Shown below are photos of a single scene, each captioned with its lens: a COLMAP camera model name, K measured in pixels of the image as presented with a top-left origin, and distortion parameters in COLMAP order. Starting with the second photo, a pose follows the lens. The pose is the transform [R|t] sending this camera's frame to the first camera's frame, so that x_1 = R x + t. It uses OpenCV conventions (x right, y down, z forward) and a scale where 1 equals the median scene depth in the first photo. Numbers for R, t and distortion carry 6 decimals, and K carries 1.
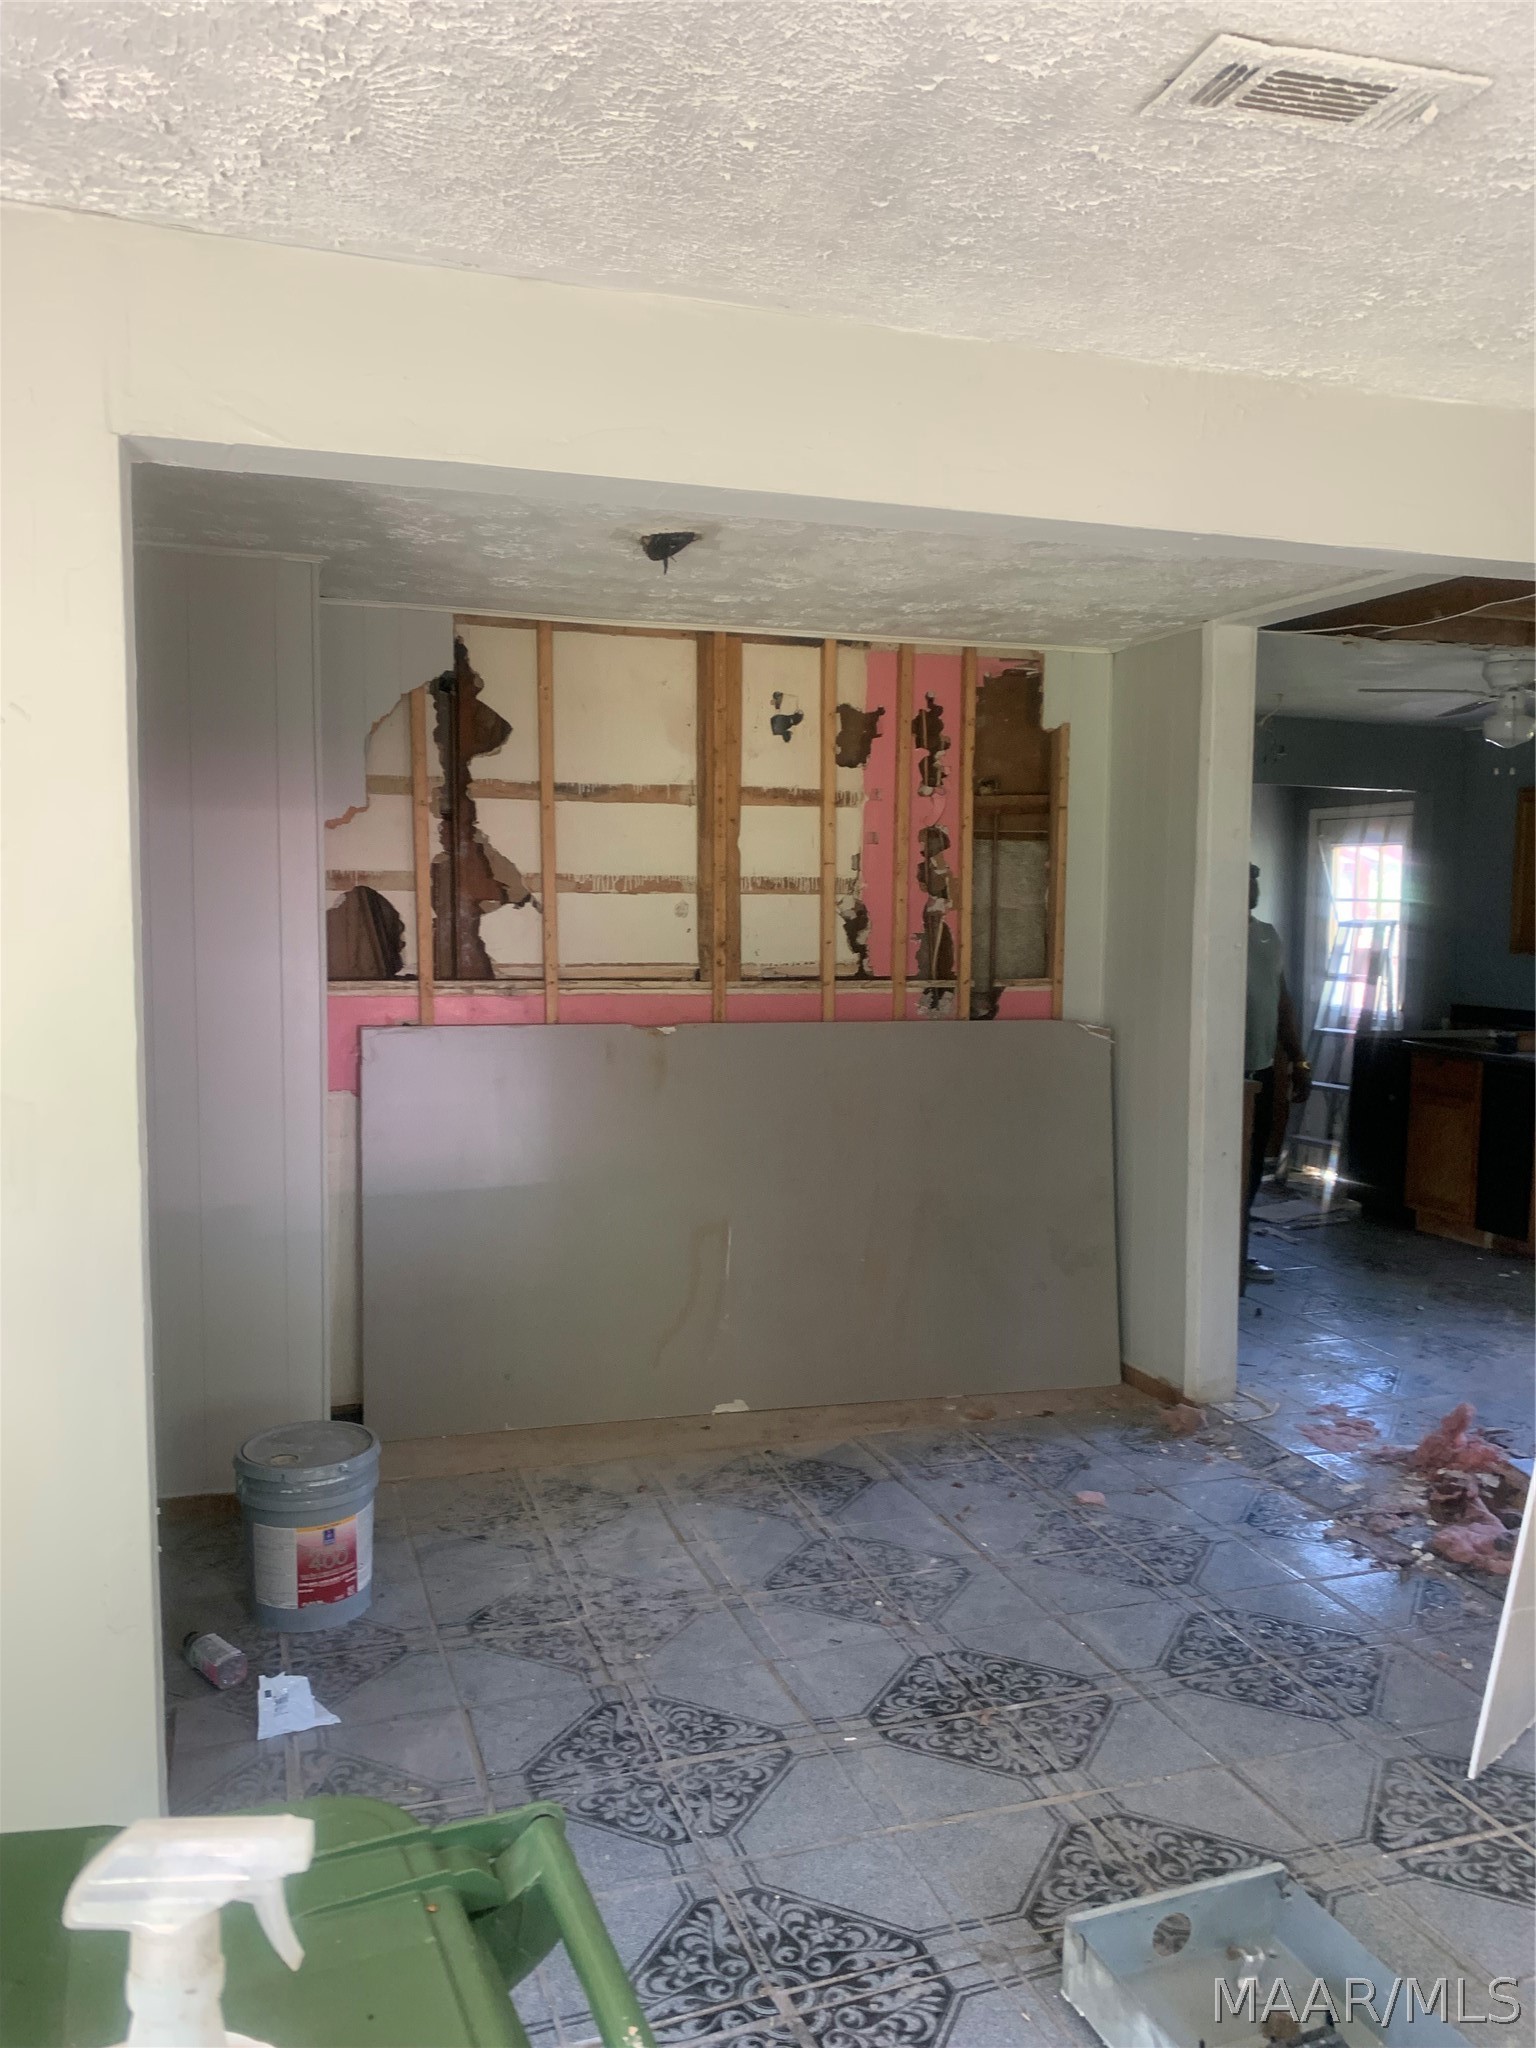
lens RADIAL K [[1583.9, 0, 822.4], [0, 1583.9, 1021.7], [0, 0, 1]] dist [0.037152, -0.039962]
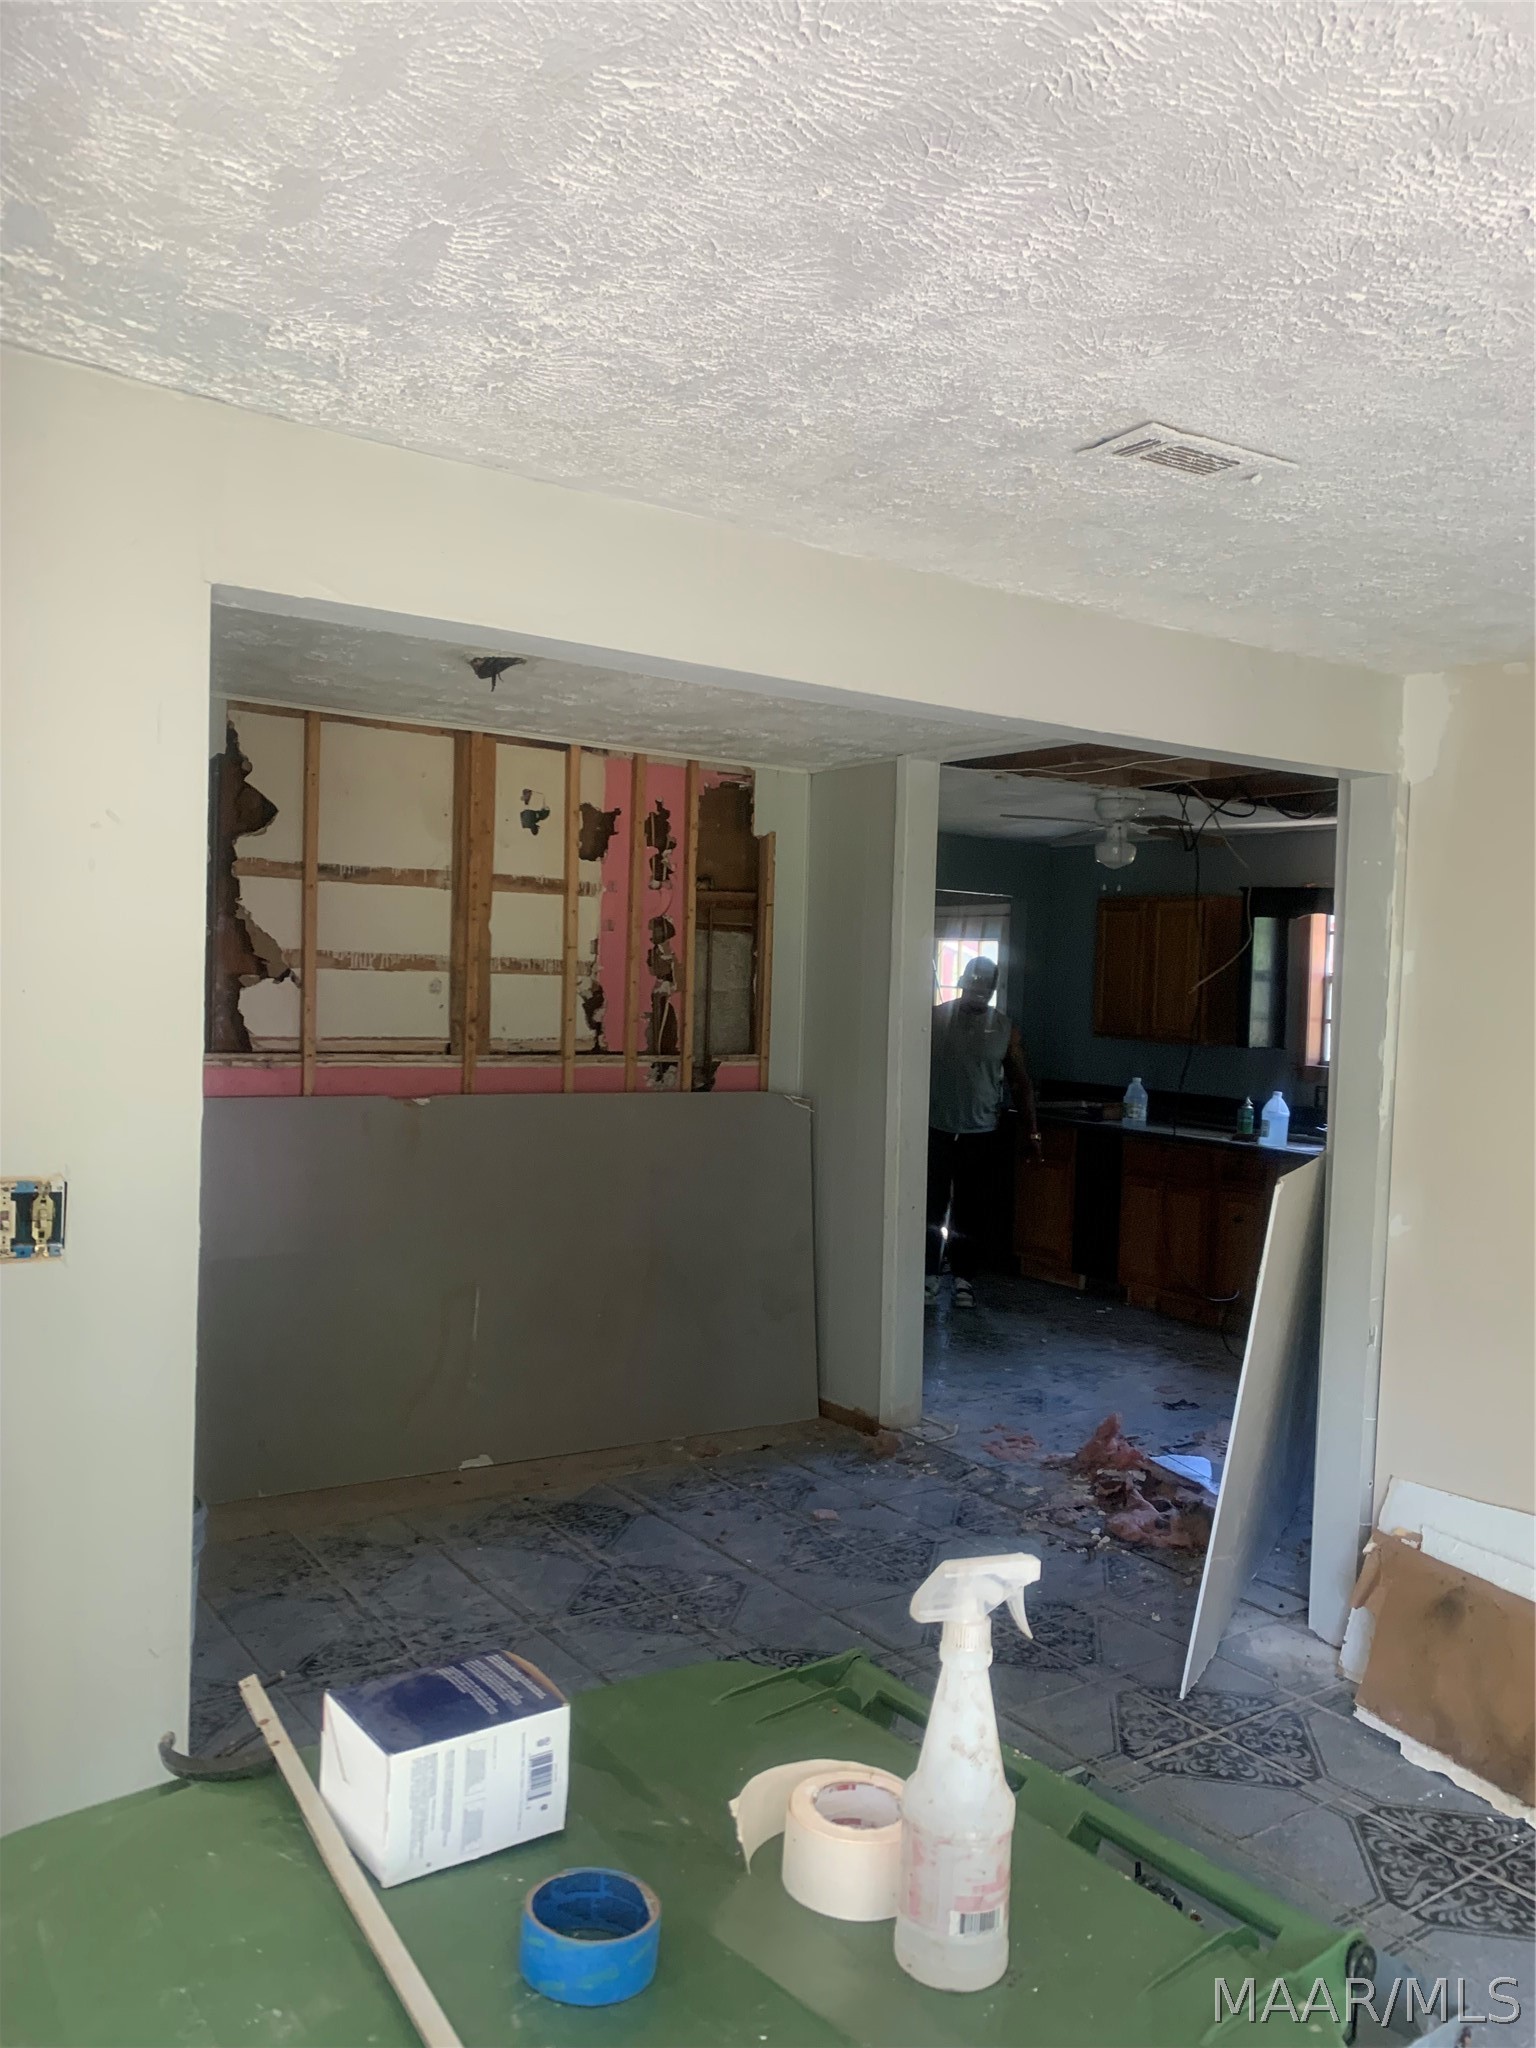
lens RADIAL K [[1583.9, 0, 833.2], [0, 1583.9, 998.2], [0, 0, 1]] dist [0.037152, -0.039962]
pose [[0.954320, 0.021165, 0.298035, -0.156756], [-0.003517, 0.998215, -0.059626, -0.001104], [-0.298764, 0.055854, 0.952691, -0.094433]]
